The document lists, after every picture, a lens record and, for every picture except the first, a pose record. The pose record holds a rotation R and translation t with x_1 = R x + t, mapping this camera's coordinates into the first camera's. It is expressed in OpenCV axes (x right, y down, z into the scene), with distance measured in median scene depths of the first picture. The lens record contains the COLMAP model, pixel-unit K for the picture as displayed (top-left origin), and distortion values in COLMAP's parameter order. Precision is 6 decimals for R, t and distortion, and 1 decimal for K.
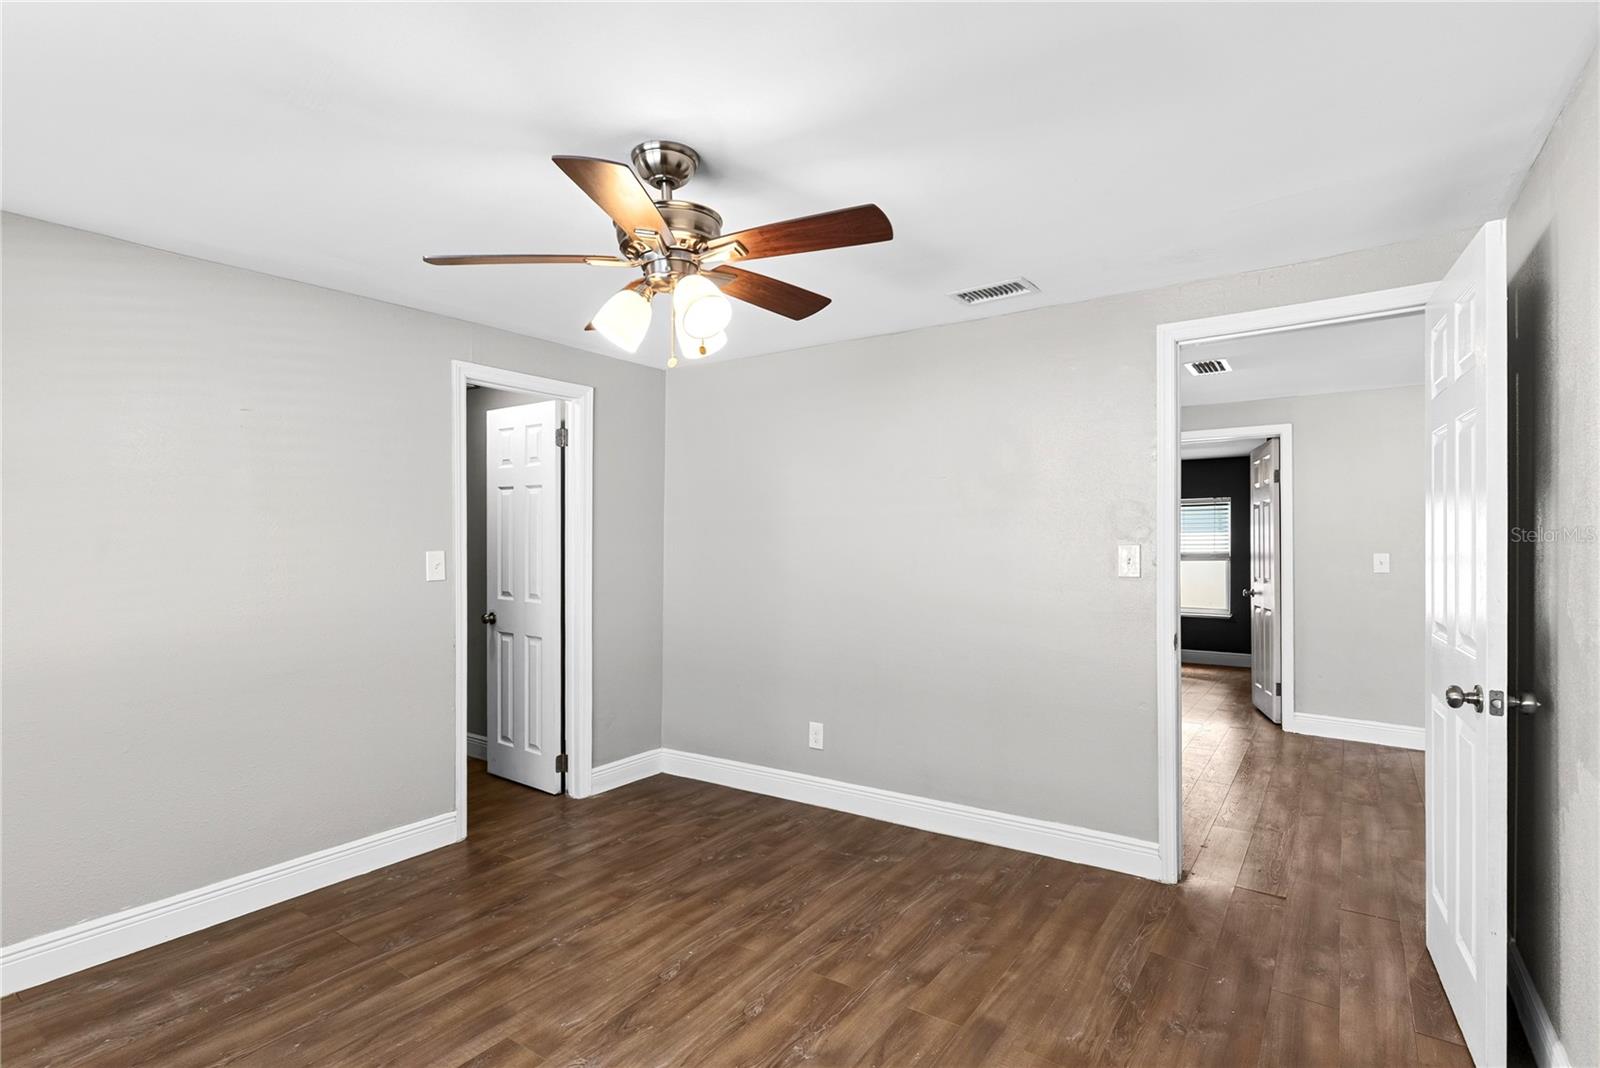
lens RADIAL K [[767.1, 0, 800.0], [0, 767.1, 534.0], [0, 0, 1]] dist [0.000077, -0.000655]
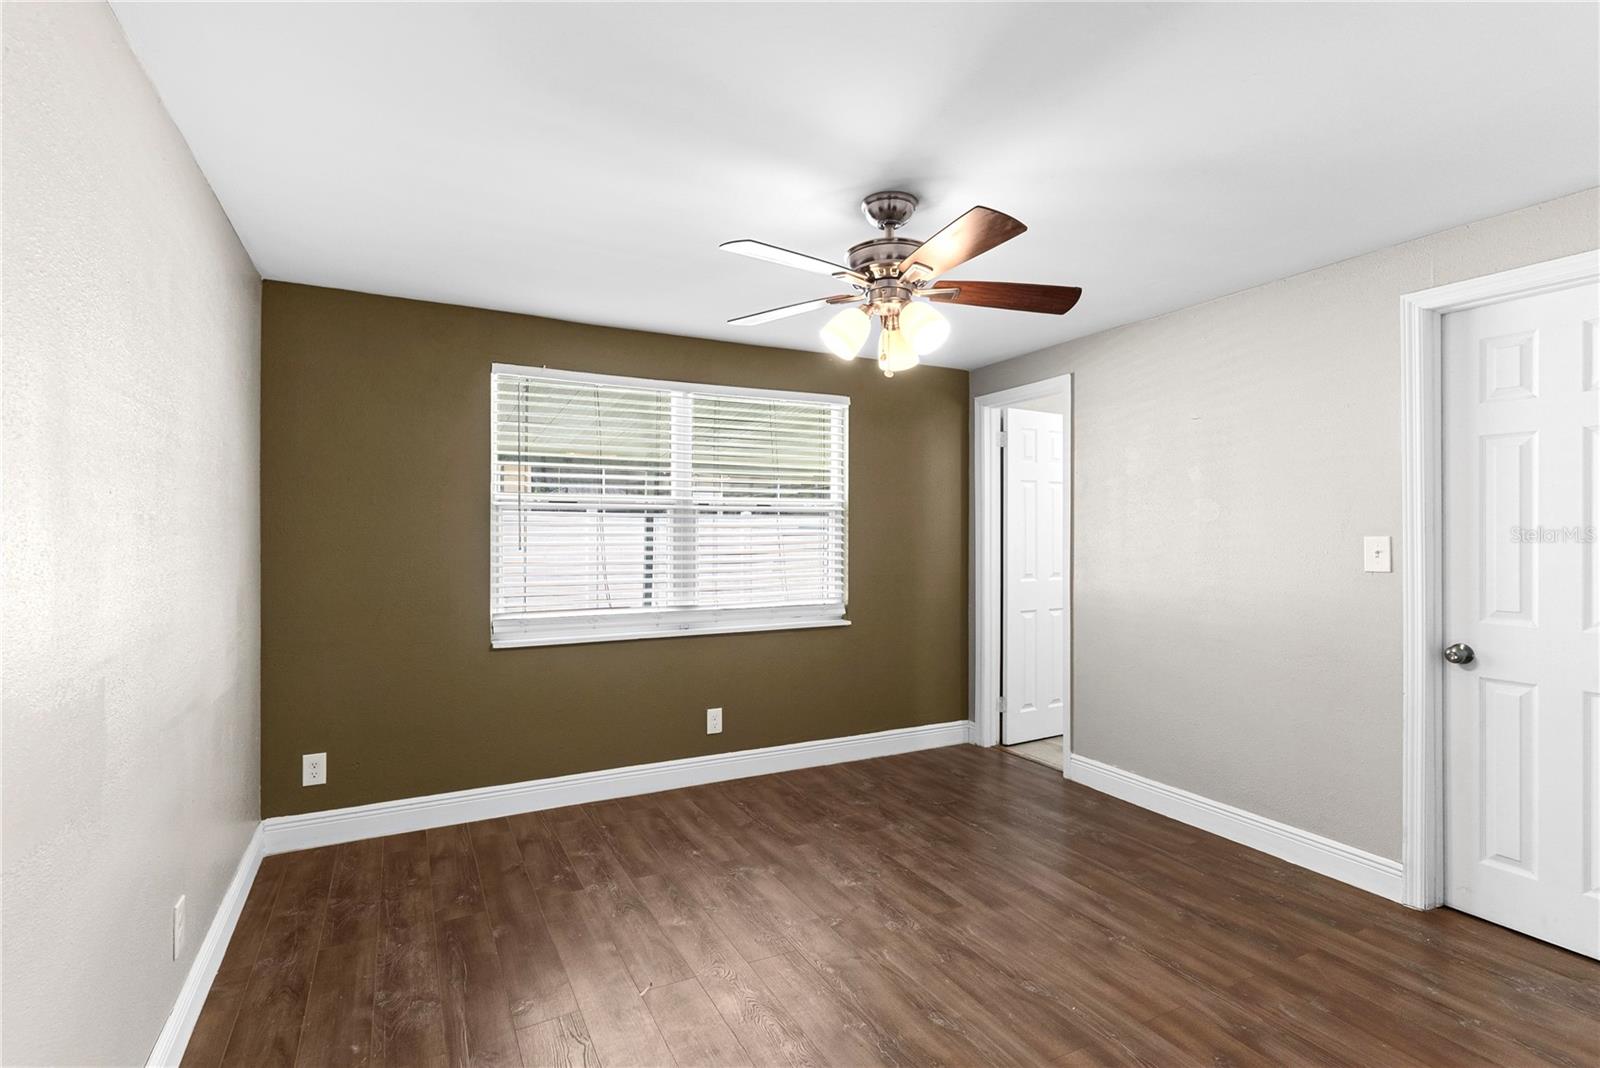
lens RADIAL K [[767.1, 0, 800.0], [0, 767.1, 534.0], [0, 0, 1]] dist [0.000077, -0.000655]
pose [[-0.466722, 0.003490, -0.884397, 0.709711], [0.009918, 0.999950, -0.001288, 0.018291], [0.884348, -0.009372, -0.466734, 1.076534]]
